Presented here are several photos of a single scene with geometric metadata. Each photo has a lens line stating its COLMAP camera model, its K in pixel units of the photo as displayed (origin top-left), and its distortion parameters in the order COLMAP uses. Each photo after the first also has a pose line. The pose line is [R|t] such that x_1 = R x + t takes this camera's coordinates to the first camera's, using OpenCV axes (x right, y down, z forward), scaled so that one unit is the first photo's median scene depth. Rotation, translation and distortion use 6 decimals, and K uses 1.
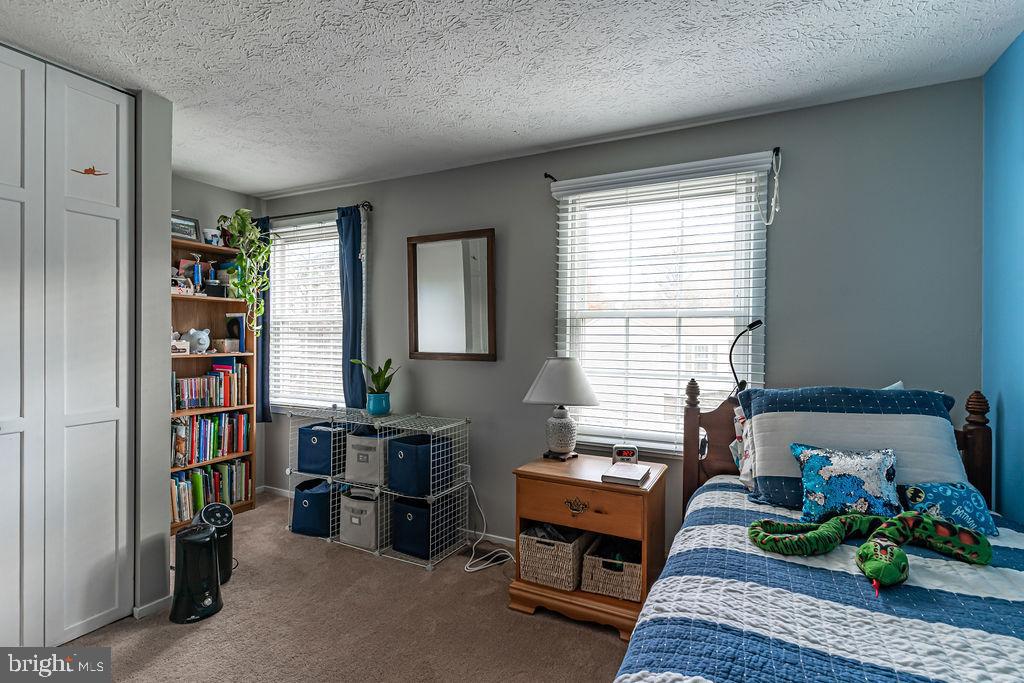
lens RADIAL K [[490.2, 0, 512.1], [0, 490.2, 338.8], [0, 0, 1]] dist [0.004079, -0.000423]
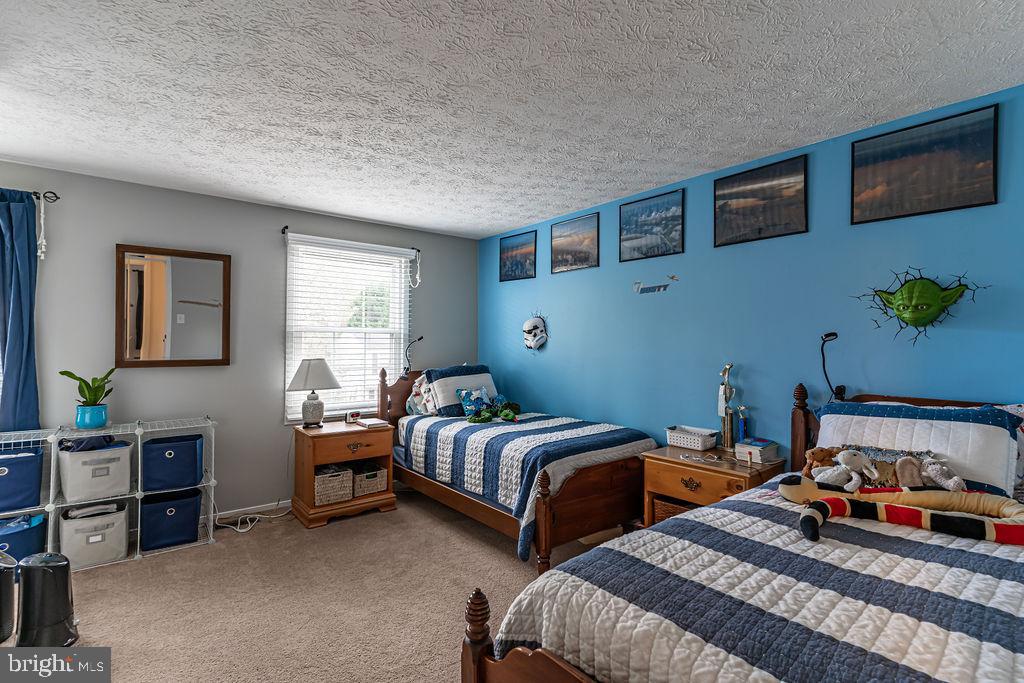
lens RADIAL K [[490.2, 0, 512.1], [0, 490.2, 338.8], [0, 0, 1]] dist [0.004079, -0.000423]
pose [[0.415820, 0.004717, 0.909434, -1.065576], [0.002953, 0.999974, -0.006537, -0.012095], [-0.909442, 0.005403, 0.415796, -0.169030]]
